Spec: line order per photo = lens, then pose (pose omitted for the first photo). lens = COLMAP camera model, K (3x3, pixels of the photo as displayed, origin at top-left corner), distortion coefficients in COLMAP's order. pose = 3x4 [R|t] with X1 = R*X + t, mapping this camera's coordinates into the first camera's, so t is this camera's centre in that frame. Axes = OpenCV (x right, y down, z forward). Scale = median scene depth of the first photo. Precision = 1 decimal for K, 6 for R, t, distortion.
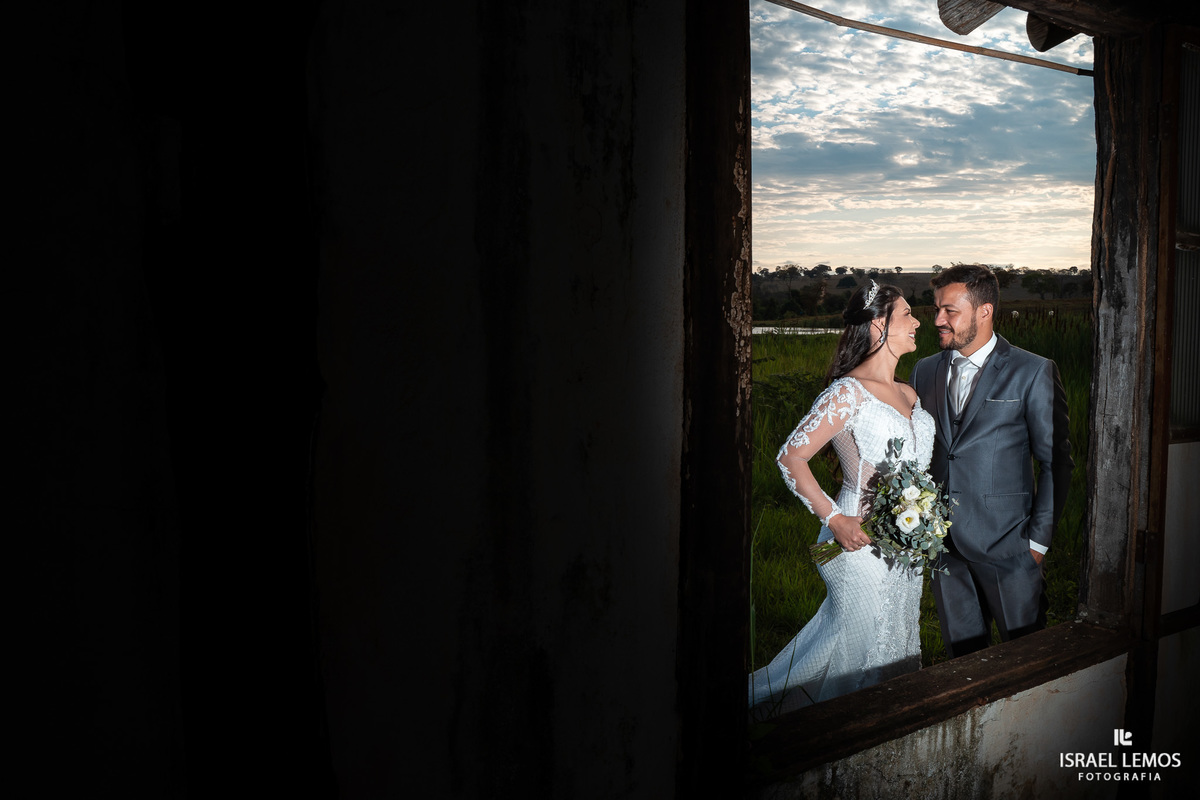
lens RADIAL K [[972.2, 0, 602.3], [0, 972.2, 412.7], [0, 0, 1]] dist [-0.118782, 0.080985]
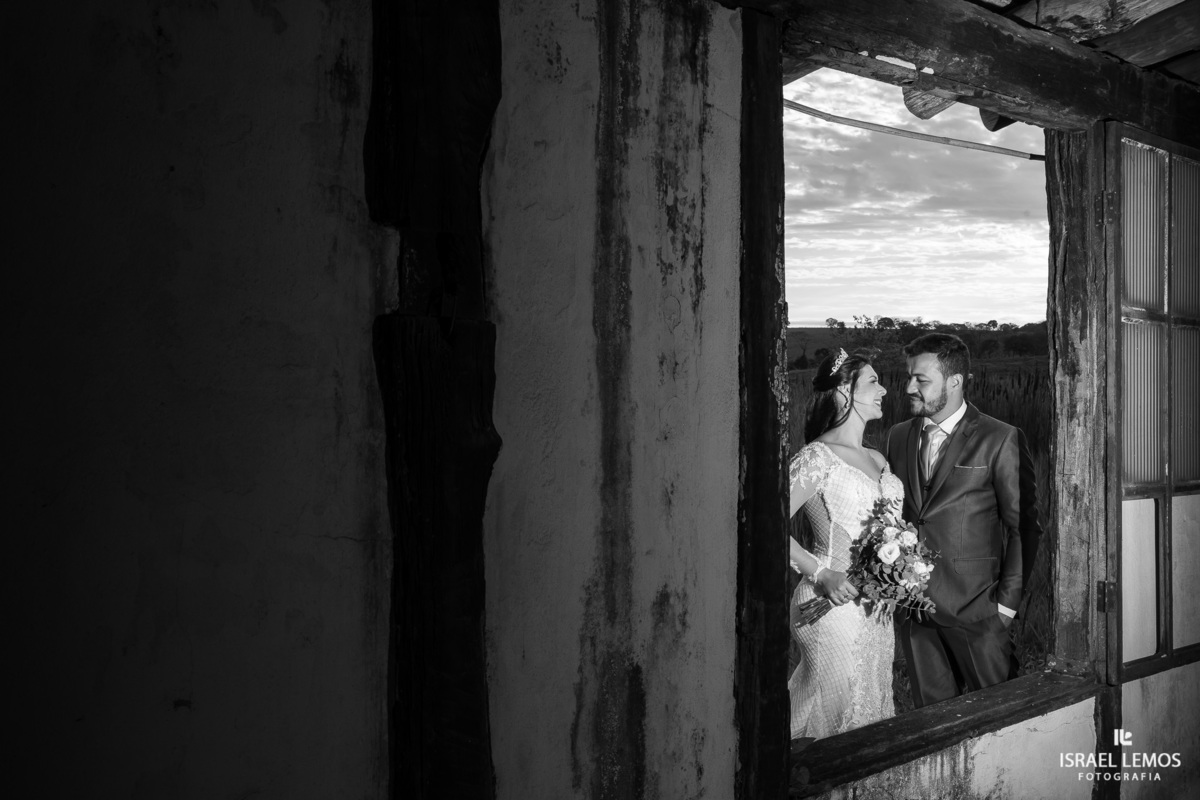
lens RADIAL K [[1196.5, 0, 600.0], [0, 1196.5, 400.0], [0, 0, 1]] dist [-0.032043, 0.005605]
pose [[0.990050, 0.003164, 0.140679, -0.187076], [0.008086, 0.996816, -0.079327, 0.021580], [-0.140482, 0.079676, 0.986872, -0.277471]]
